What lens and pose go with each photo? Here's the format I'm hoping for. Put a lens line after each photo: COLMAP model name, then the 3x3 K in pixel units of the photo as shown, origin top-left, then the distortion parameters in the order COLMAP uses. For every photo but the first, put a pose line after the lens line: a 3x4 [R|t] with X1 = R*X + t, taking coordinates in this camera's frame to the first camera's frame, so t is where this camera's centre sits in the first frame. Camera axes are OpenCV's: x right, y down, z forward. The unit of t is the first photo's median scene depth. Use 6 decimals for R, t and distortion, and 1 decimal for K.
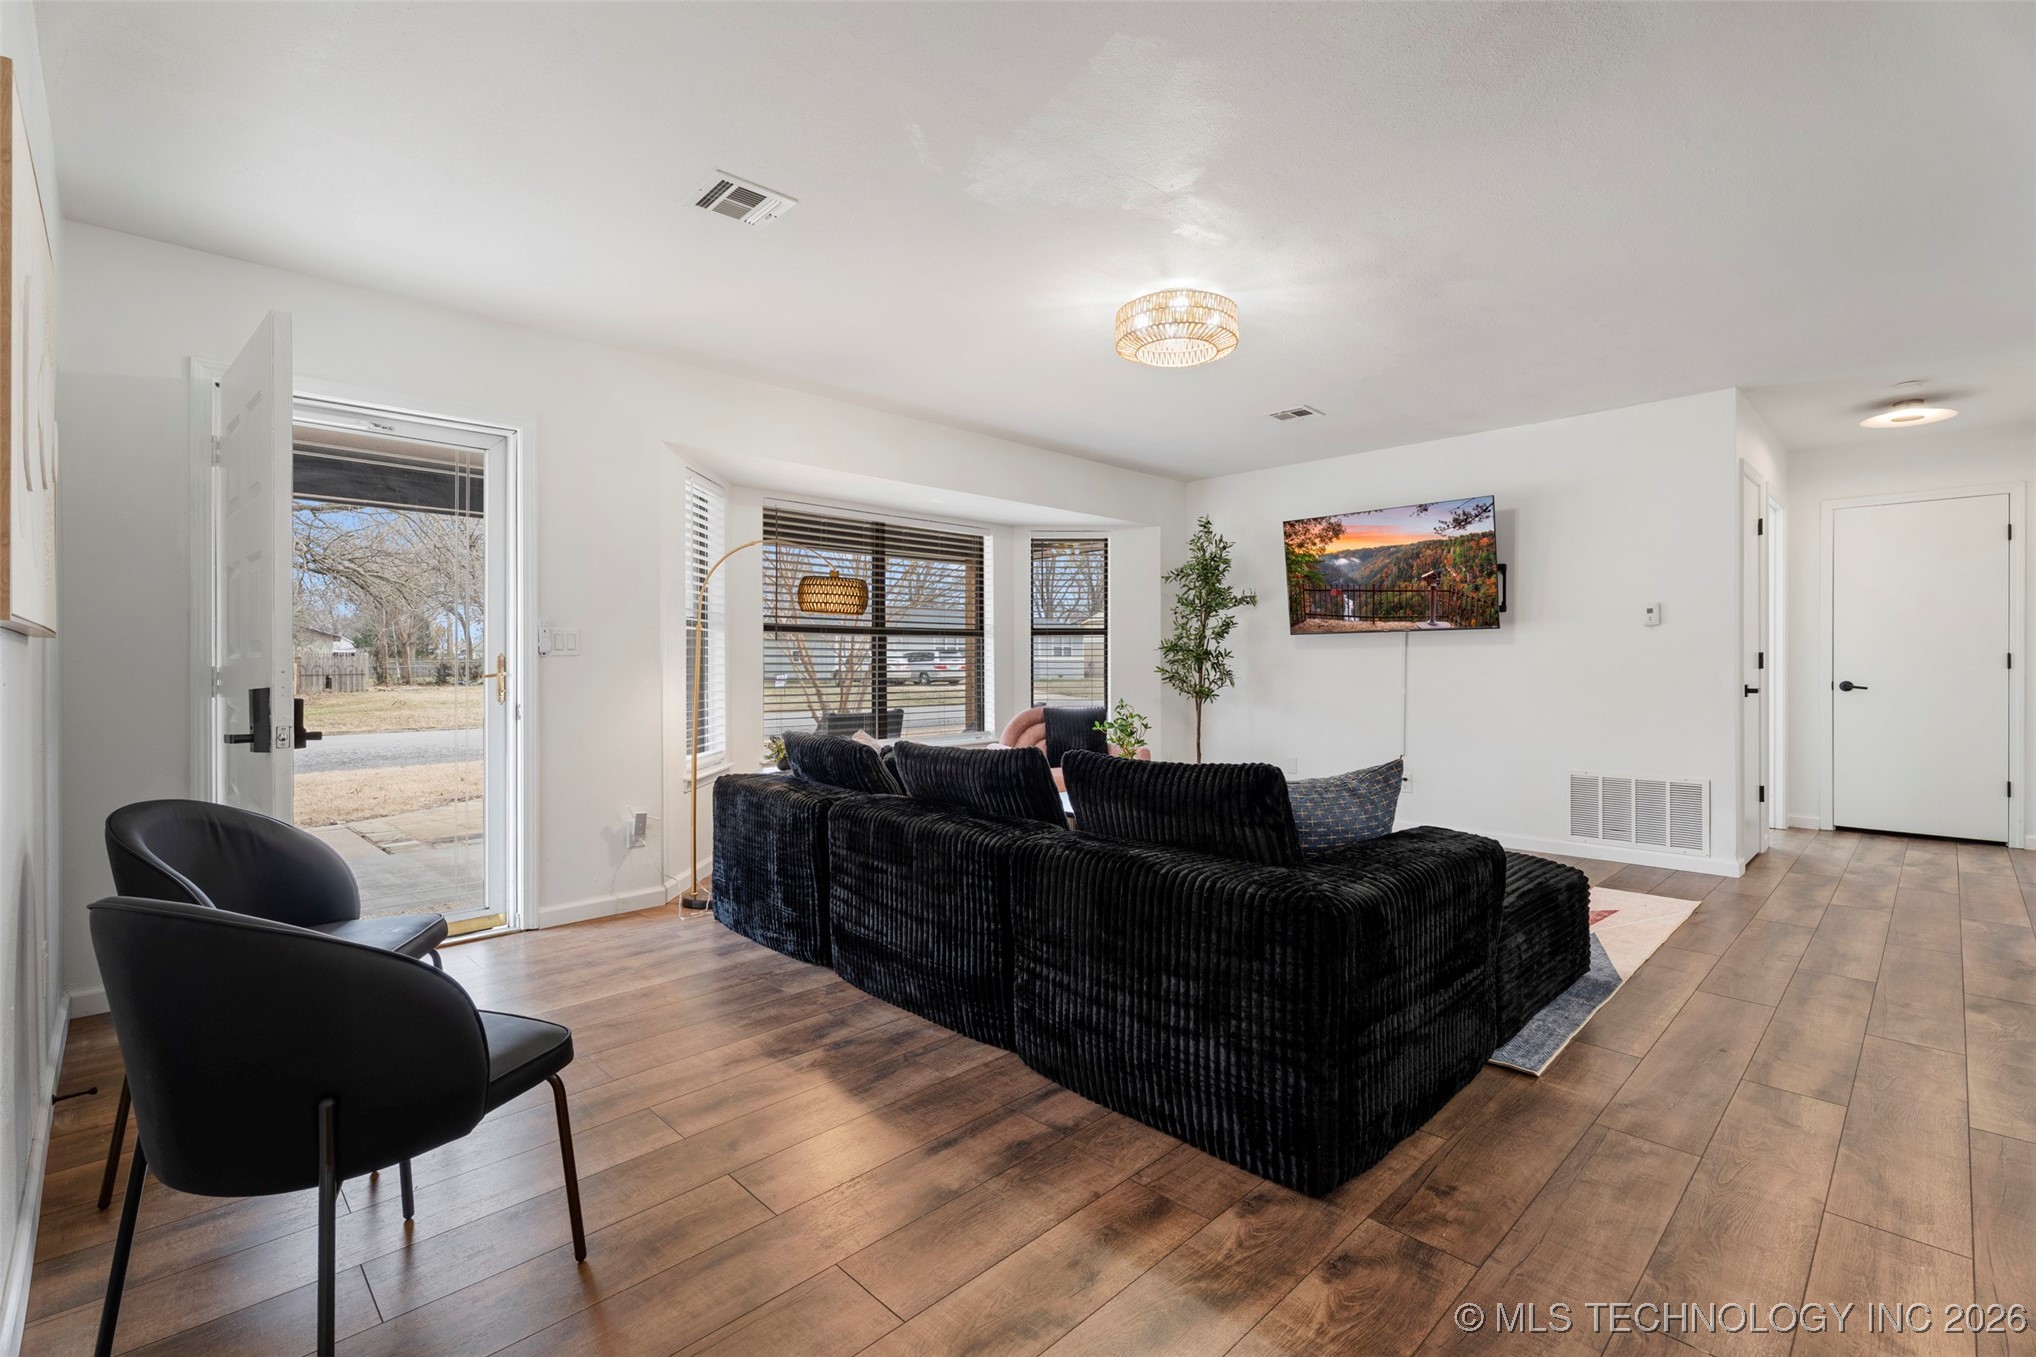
lens RADIAL K [[910.2, 0, 1015.7], [0, 910.2, 669.8], [0, 0, 1]] dist [0.000776, -0.000847]
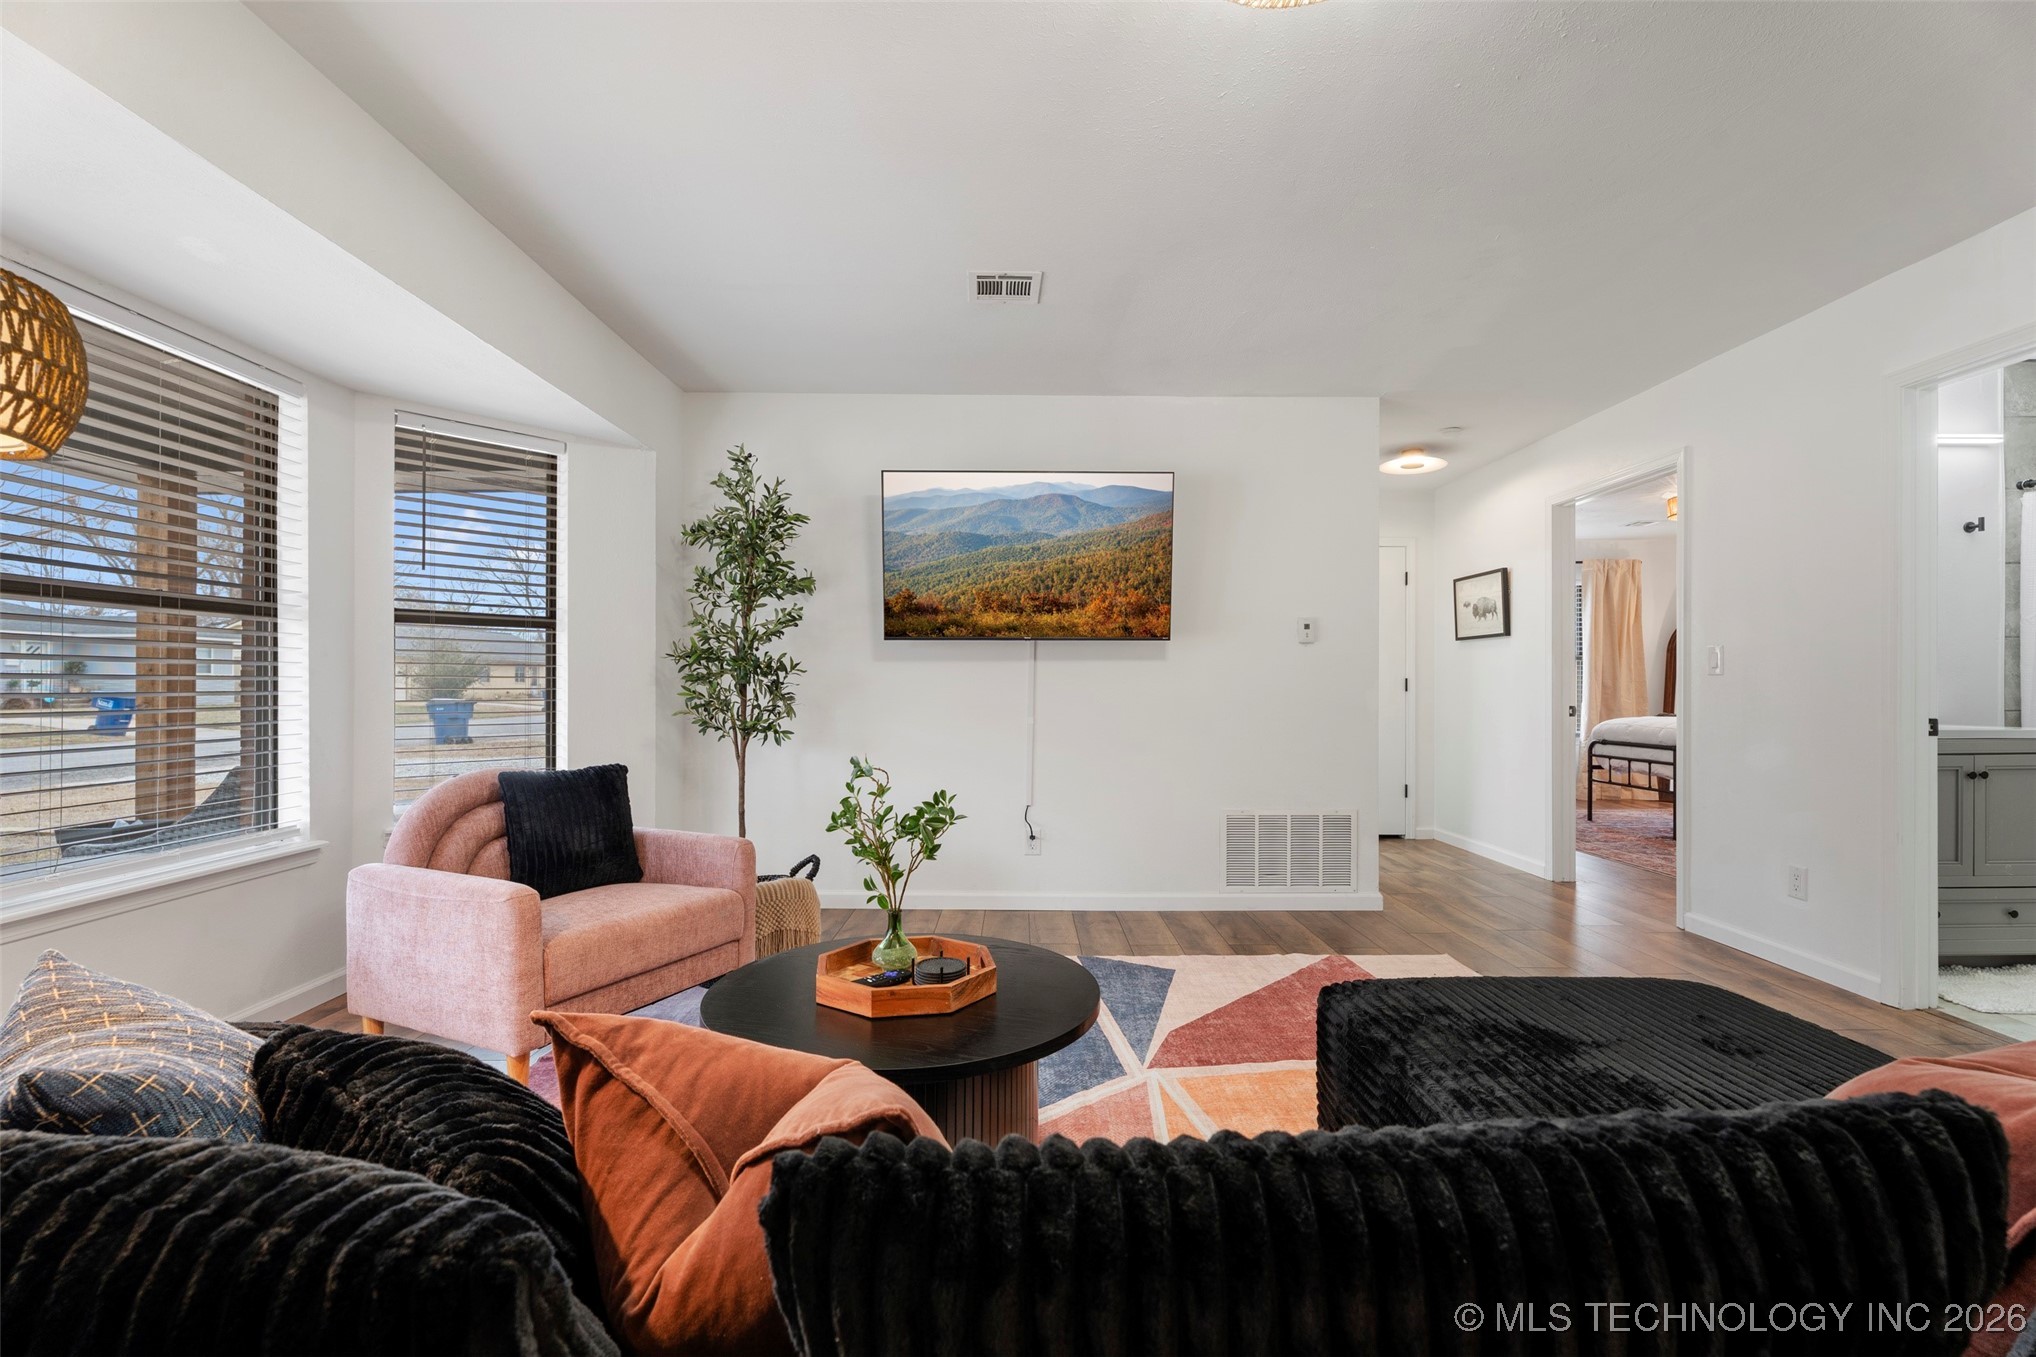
lens RADIAL K [[910.2, 0, 1027.1], [0, 910.2, 684.5], [0, 0, 1]] dist [0.000776, -0.000847]
pose [[0.689418, 0.007734, 0.724322, -0.111515], [-0.000383, 0.999947, -0.010312, 0.001608], [-0.724364, 0.006832, 0.689384, 0.439784]]
